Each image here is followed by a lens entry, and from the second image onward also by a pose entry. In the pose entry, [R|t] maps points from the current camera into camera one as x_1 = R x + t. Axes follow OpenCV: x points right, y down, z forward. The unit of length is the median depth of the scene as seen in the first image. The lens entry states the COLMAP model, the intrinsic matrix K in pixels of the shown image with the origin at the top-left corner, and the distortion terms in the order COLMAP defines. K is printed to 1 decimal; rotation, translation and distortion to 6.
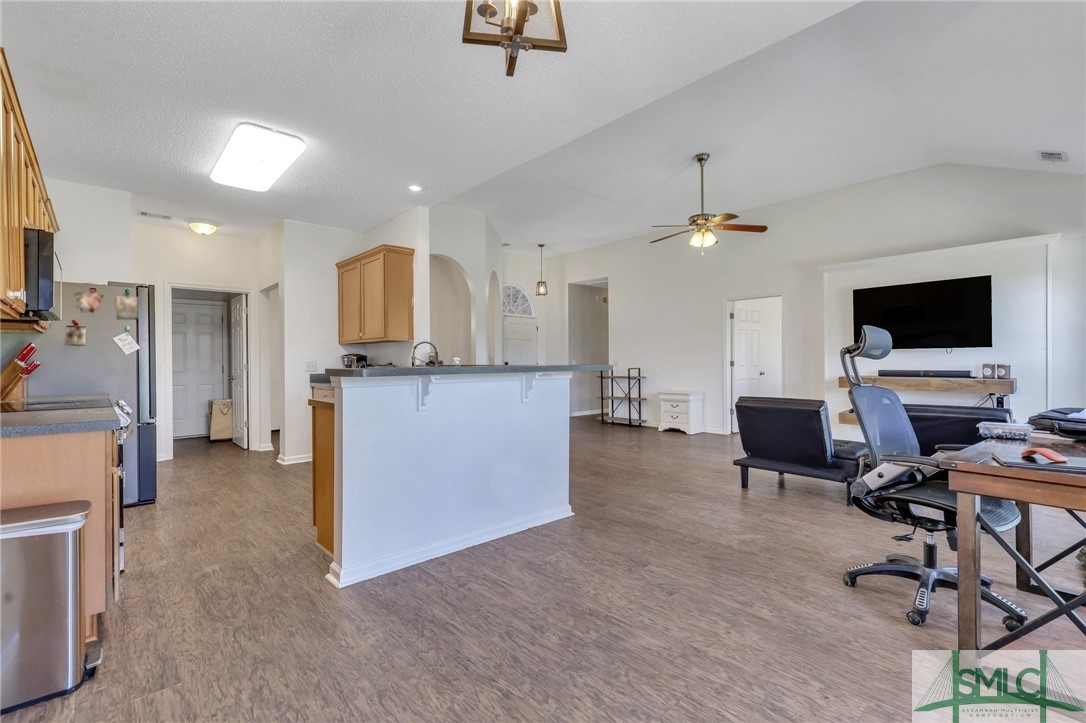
lens RADIAL K [[484.5, 0, 543.0], [0, 484.5, 361.5], [0, 0, 1]] dist [-0.000398, 0.000042]
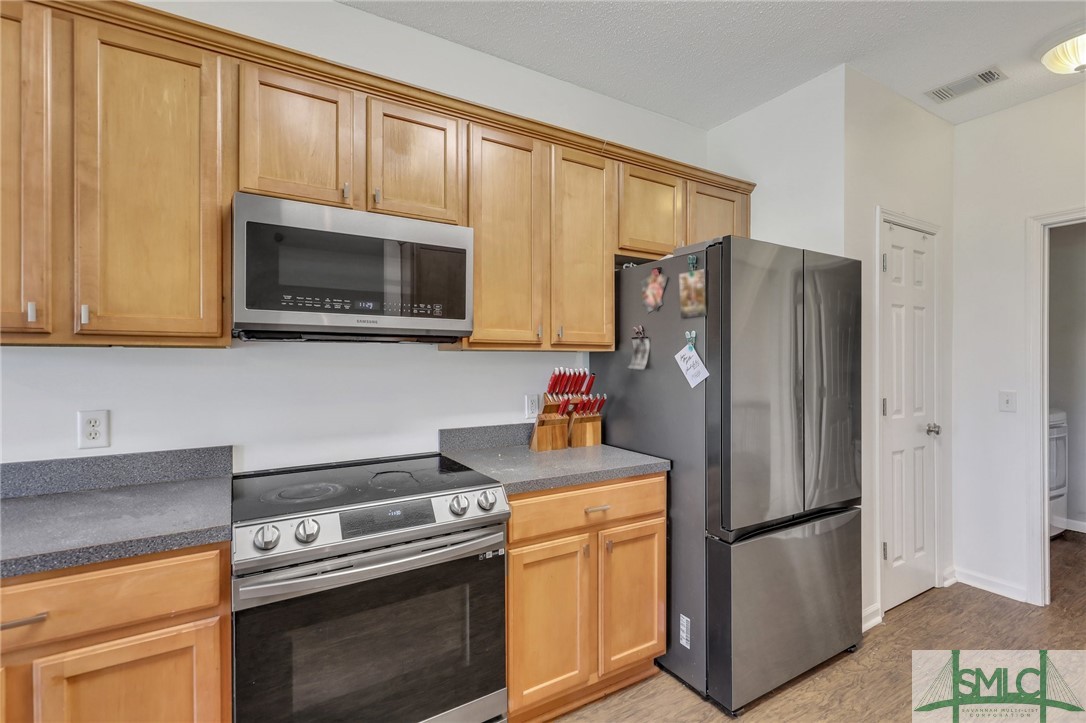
lens RADIAL K [[484.5, 0, 543.0], [0, 484.5, 361.5], [0, 0, 1]] dist [-0.000398, 0.000042]
pose [[-0.198045, 0.007272, -0.980166, -0.270496], [-0.002193, 0.999967, 0.007862, -0.035901], [0.980191, 0.003706, -0.198022, 0.755863]]
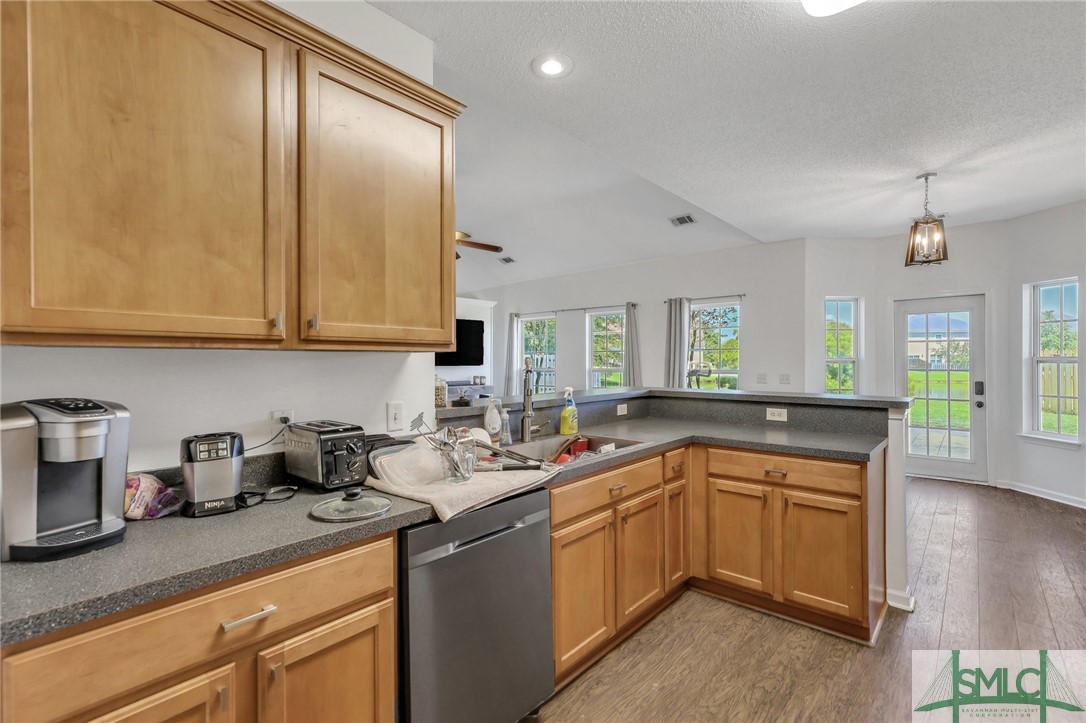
lens RADIAL K [[495.7, 0, 545.7], [0, 495.7, 360.5], [0, 0, 1]] dist [0.001548, 0.000315]
pose [[-0.118813, 0.006609, 0.992895, -0.733610], [0.004997, 0.999969, -0.006058, -0.035505], [-0.992904, 0.004241, -0.118842, 0.994403]]
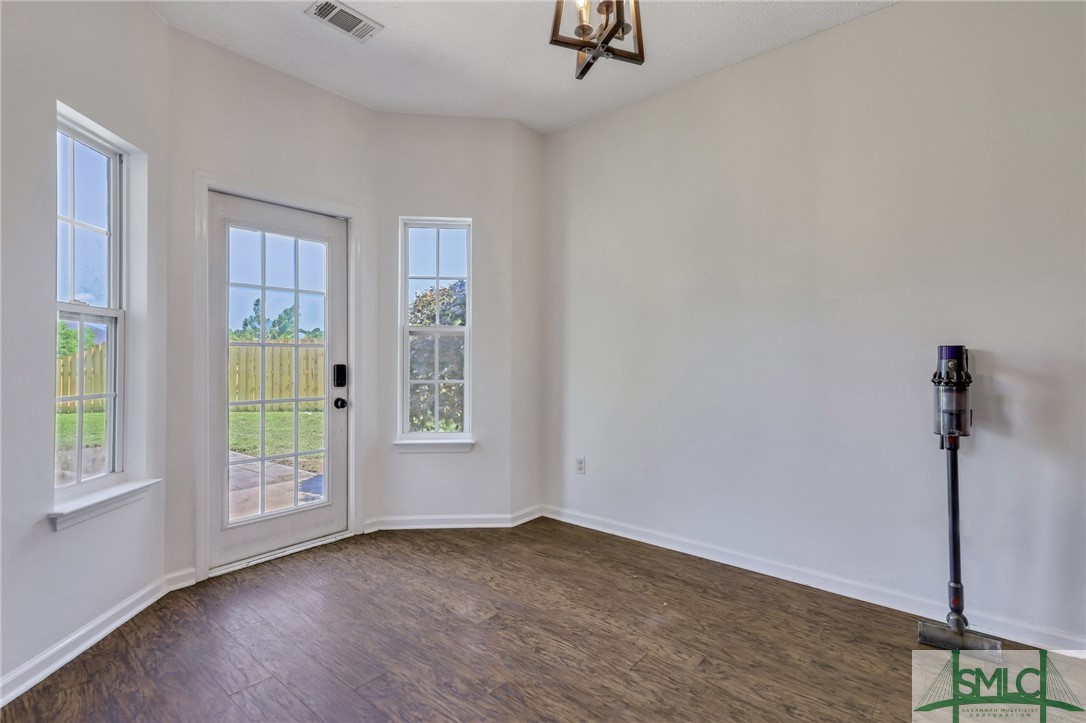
lens RADIAL K [[499.8, 0, 564.9], [0, 499.8, 361.4], [0, 0, 1]] dist [-0.002065, -0.000278]
pose [[-0.987625, 0.004116, -0.156781, 0.042867], [0.003310, 0.999980, 0.005405, 0.001643], [0.156800, 0.004819, -0.987619, 0.612158]]
